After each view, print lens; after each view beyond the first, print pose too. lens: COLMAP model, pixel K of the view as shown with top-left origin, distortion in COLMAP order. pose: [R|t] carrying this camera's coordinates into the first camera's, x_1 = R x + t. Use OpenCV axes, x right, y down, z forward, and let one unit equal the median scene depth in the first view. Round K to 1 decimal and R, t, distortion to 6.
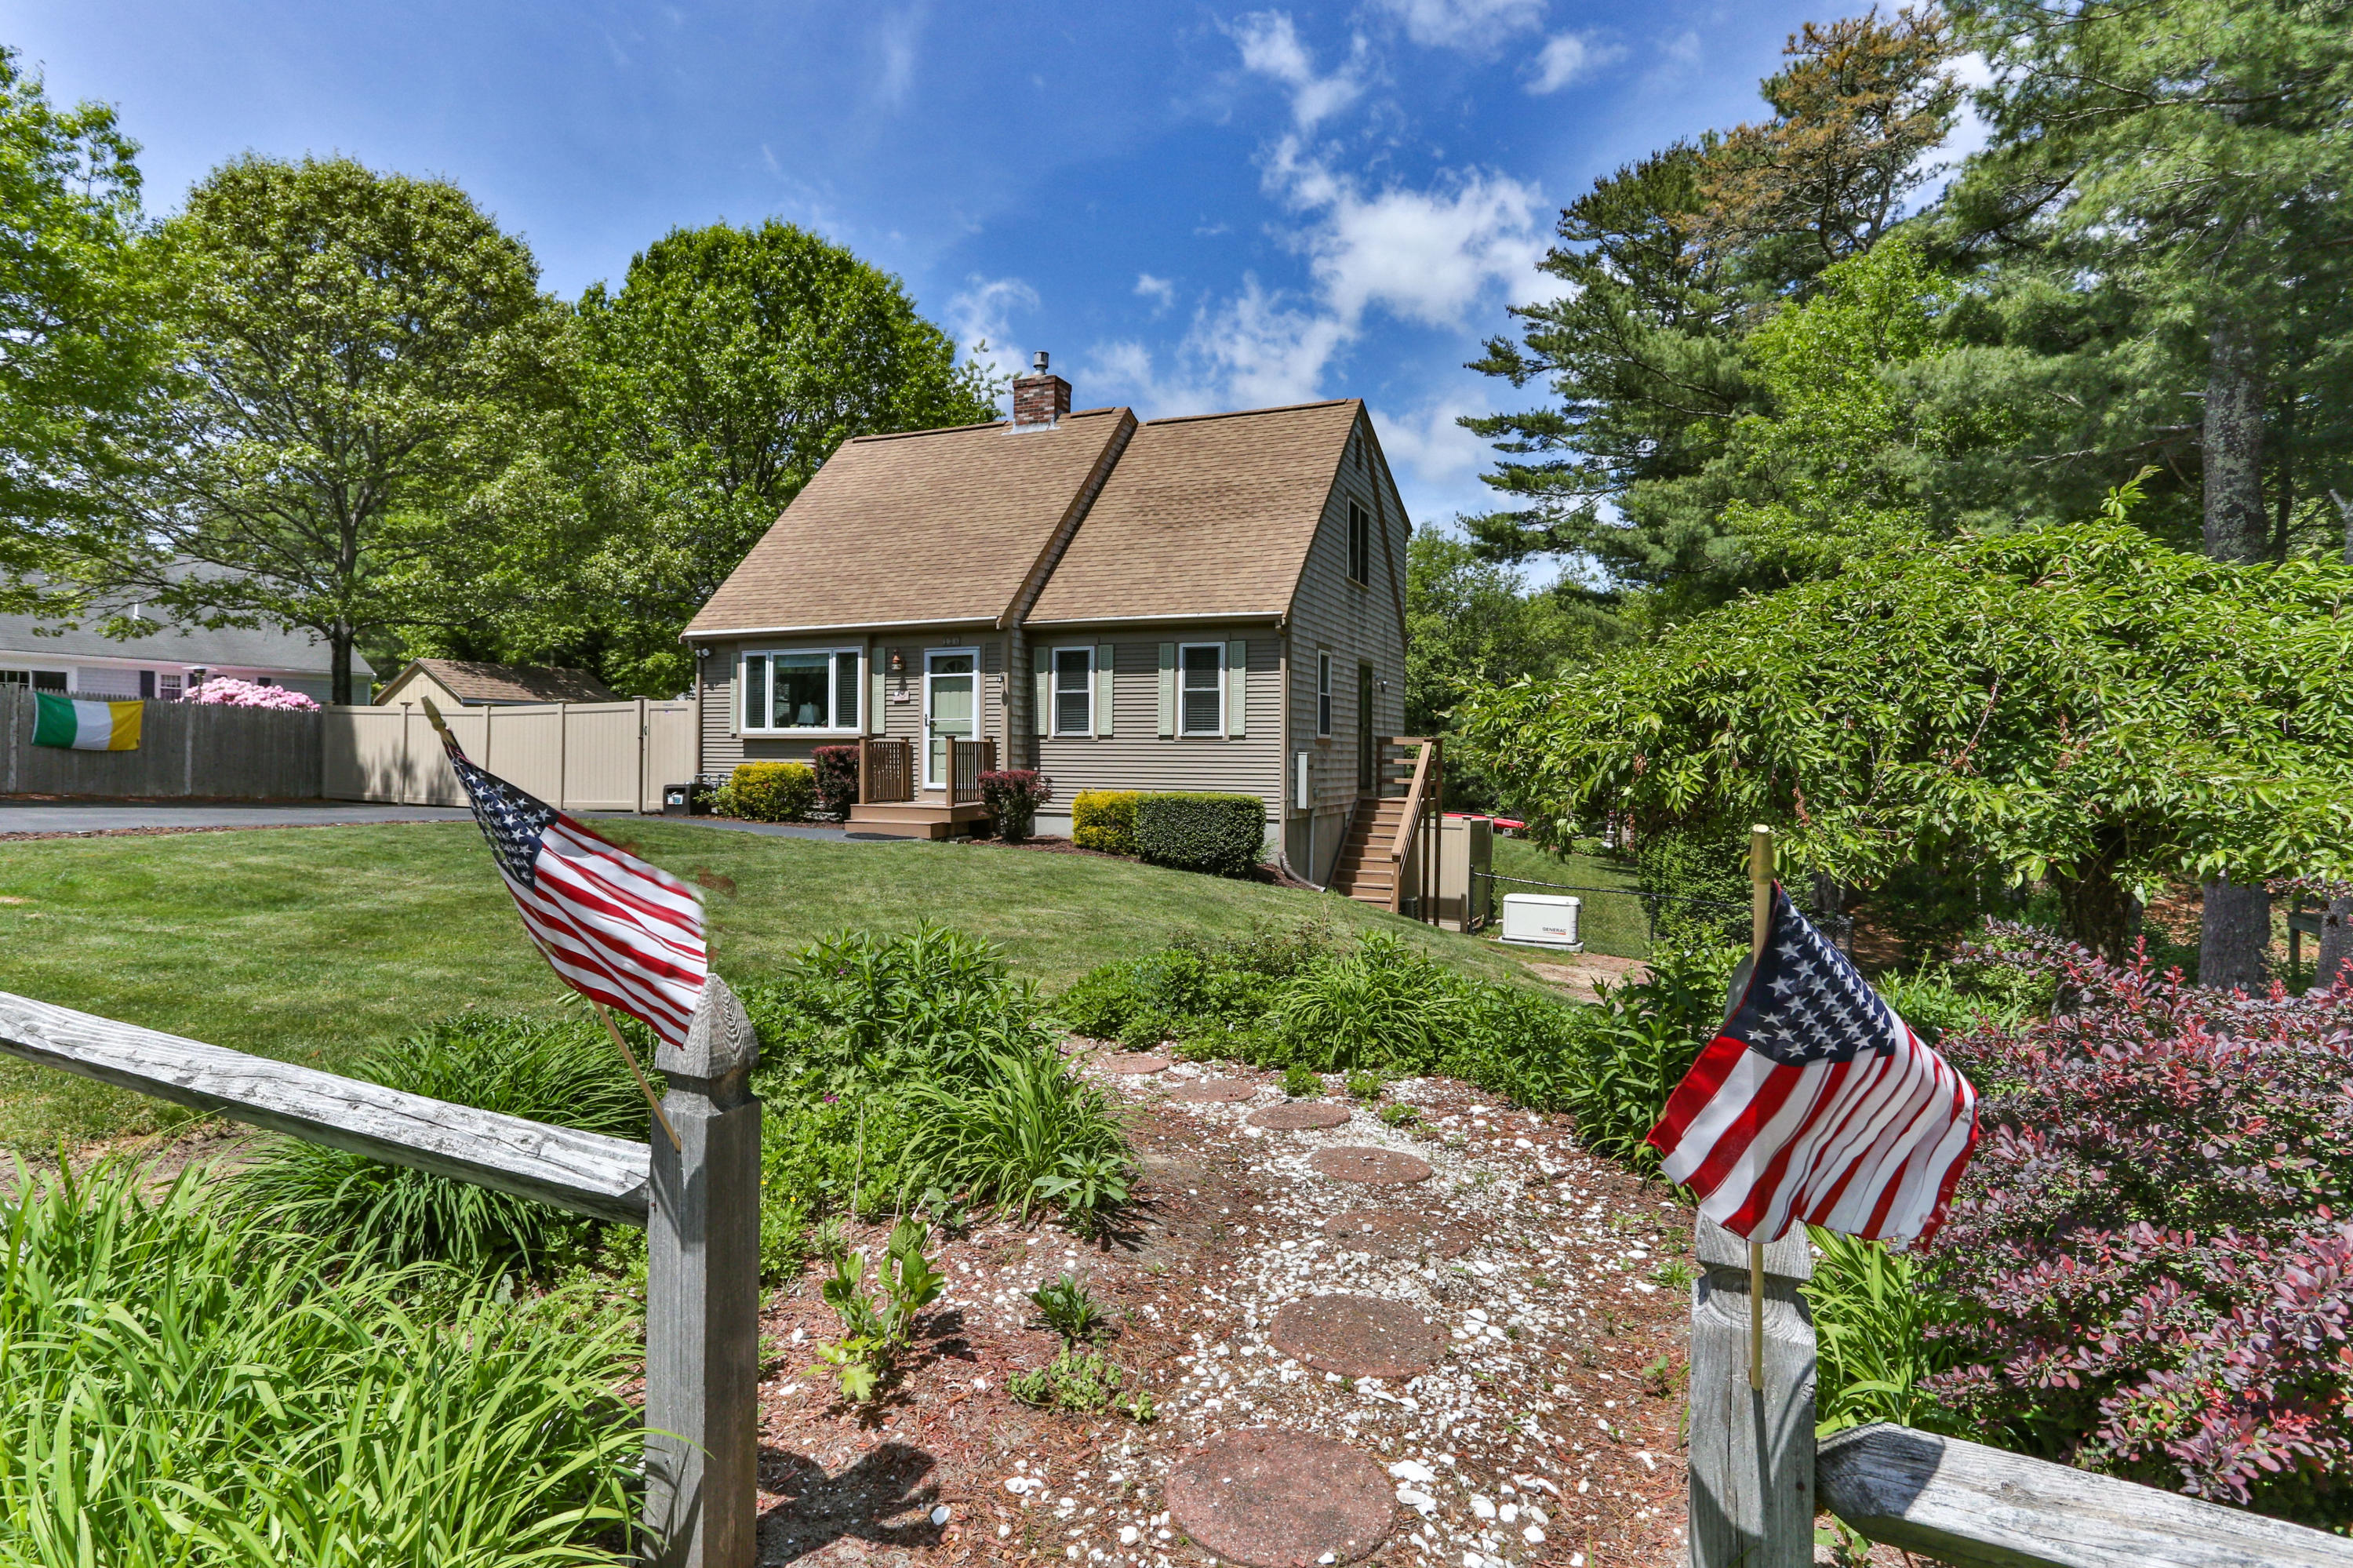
lens RADIAL K [[1128.2, 0, 1153.3], [0, 1128.2, 688.1], [0, 0, 1]] dist [-0.020597, 0.000291]
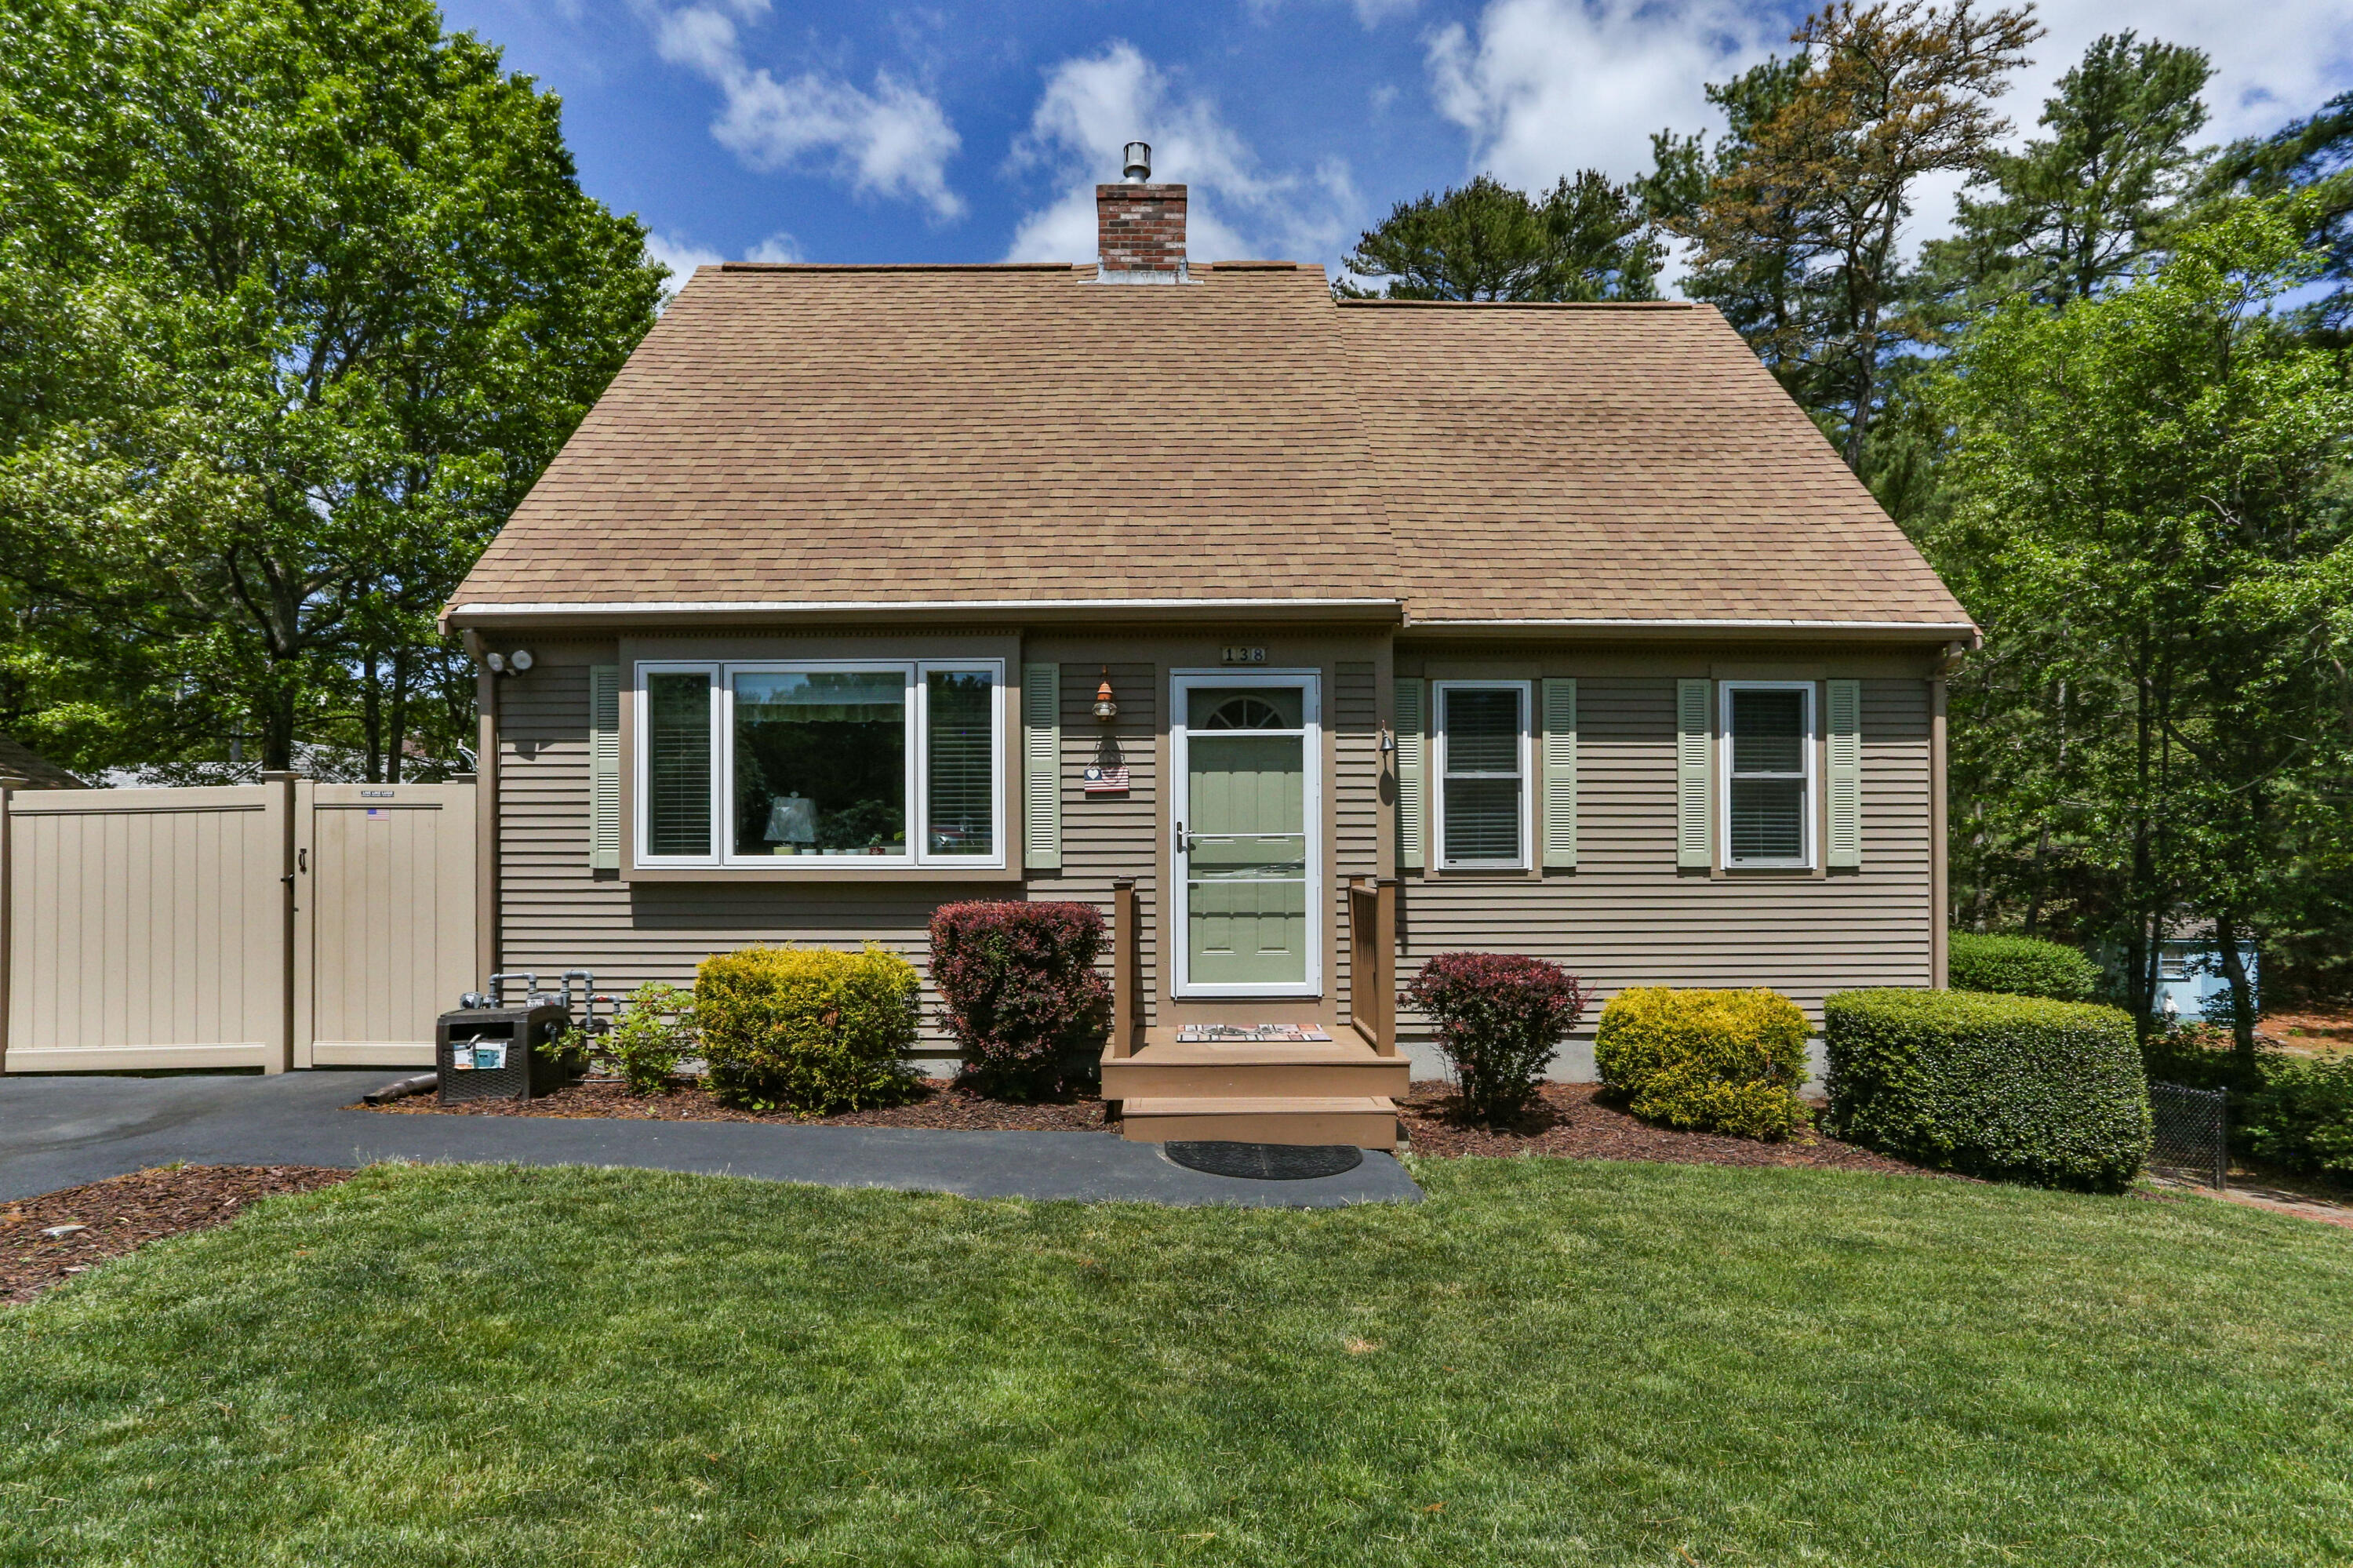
lens RADIAL K [[1205.8, 0, 1171.9], [0, 1205.8, 802.6], [0, 0, 1]] dist [-0.046039, 0.022687]
pose [[0.921367, 0.007108, 0.388629, -0.373409], [-0.014224, 0.999780, 0.015435, 0.008222], [-0.388434, -0.019749, 0.921265, 0.567533]]
